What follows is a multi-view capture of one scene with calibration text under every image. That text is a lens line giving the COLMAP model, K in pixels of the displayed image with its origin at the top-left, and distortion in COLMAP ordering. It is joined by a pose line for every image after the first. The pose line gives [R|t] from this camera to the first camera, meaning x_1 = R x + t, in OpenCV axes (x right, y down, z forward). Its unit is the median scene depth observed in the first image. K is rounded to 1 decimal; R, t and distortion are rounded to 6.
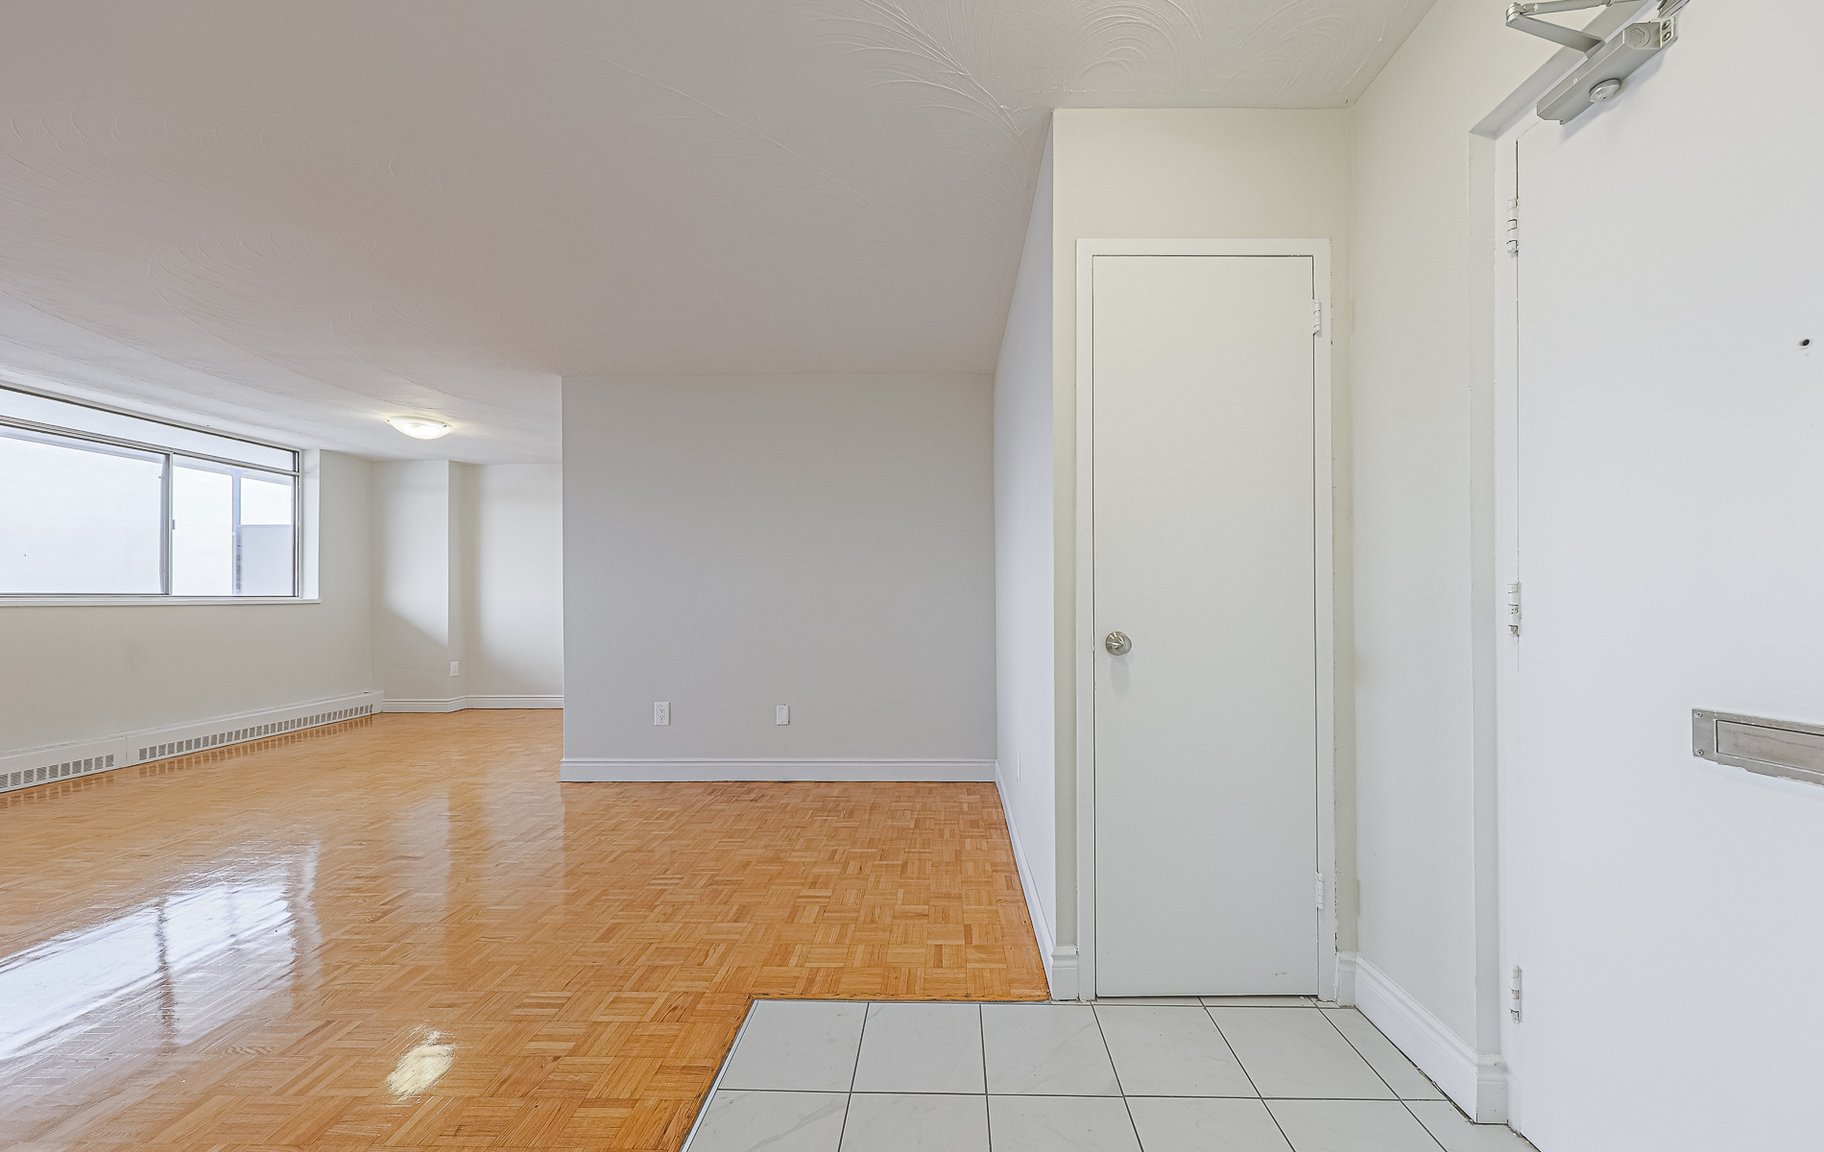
lens RADIAL K [[609.7, 0, 929.0], [0, 609.7, 588.4], [0, 0, 1]] dist [-0.001048, -0.000256]
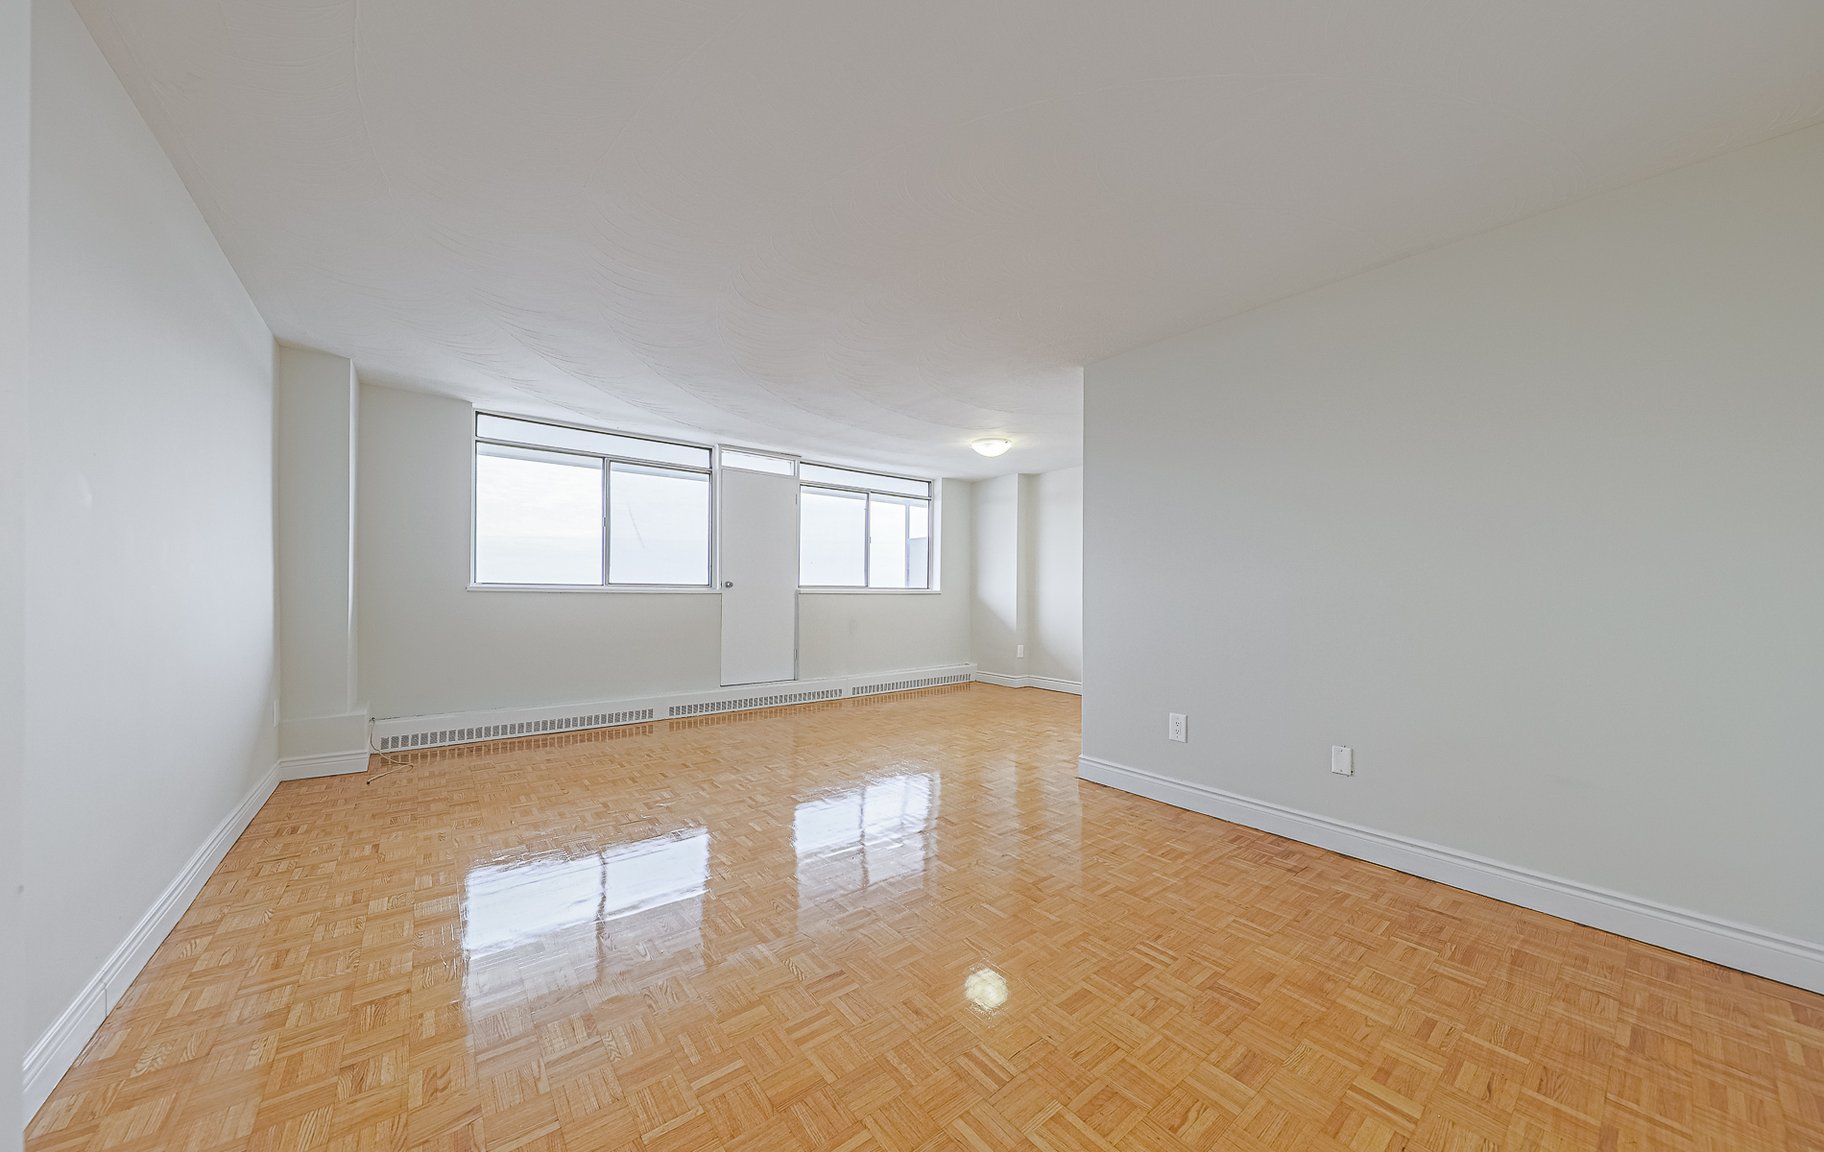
lens RADIAL K [[609.7, 0, 929.0], [0, 609.7, 588.4], [0, 0, 1]] dist [-0.001048, -0.000256]
pose [[0.656390, 0.005986, -0.754398, -0.024587], [0.000919, 0.999961, 0.008733, 0.002269], [0.754422, -0.006426, 0.656359, 0.197017]]
